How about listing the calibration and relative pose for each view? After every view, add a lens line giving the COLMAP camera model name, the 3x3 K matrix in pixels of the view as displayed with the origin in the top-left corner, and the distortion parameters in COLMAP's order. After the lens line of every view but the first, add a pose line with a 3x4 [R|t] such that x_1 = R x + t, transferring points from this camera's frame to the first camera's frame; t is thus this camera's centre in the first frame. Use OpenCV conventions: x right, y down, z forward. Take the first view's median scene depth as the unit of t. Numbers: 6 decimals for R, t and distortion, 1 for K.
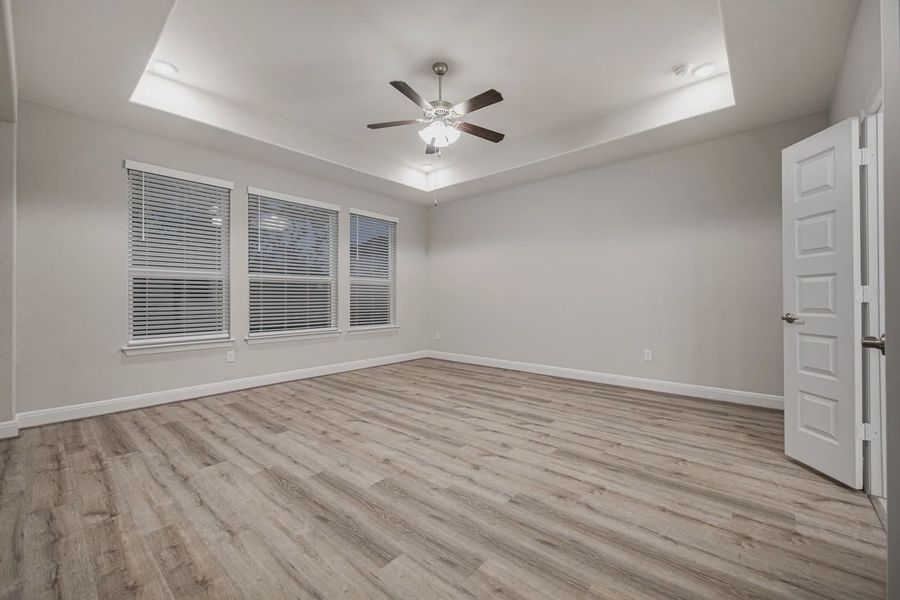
lens RADIAL K [[367.1, 0, 449.5], [0, 367.1, 298.3], [0, 0, 1]] dist [-0.001927, -0.000796]
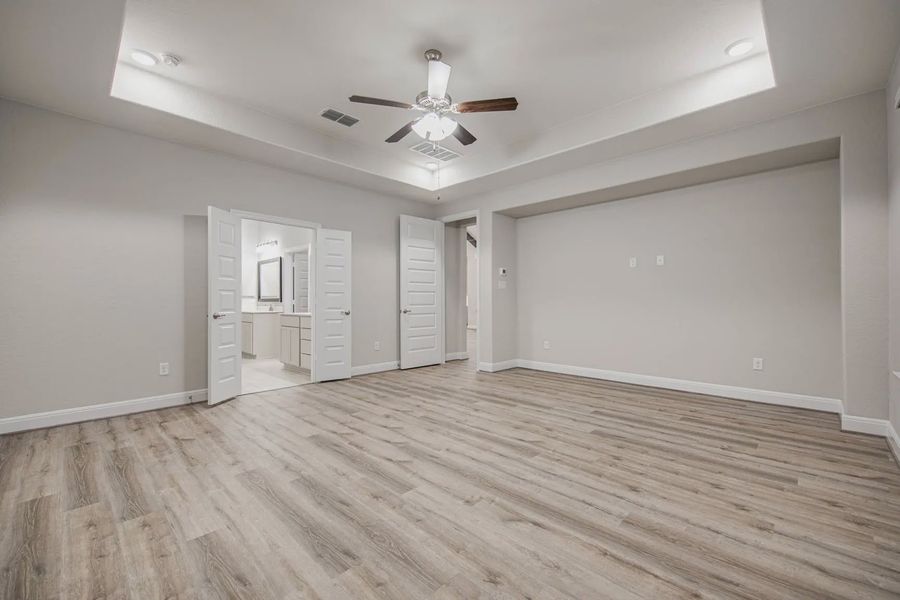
lens RADIAL K [[367.1, 0, 449.5], [0, 367.1, 298.3], [0, 0, 1]] dist [-0.001927, -0.000796]
pose [[-0.998591, 0.005455, 0.052784, -0.111718], [0.004896, 0.999931, -0.010707, 0.006802], [-0.052839, -0.010433, -0.998549, 1.938426]]
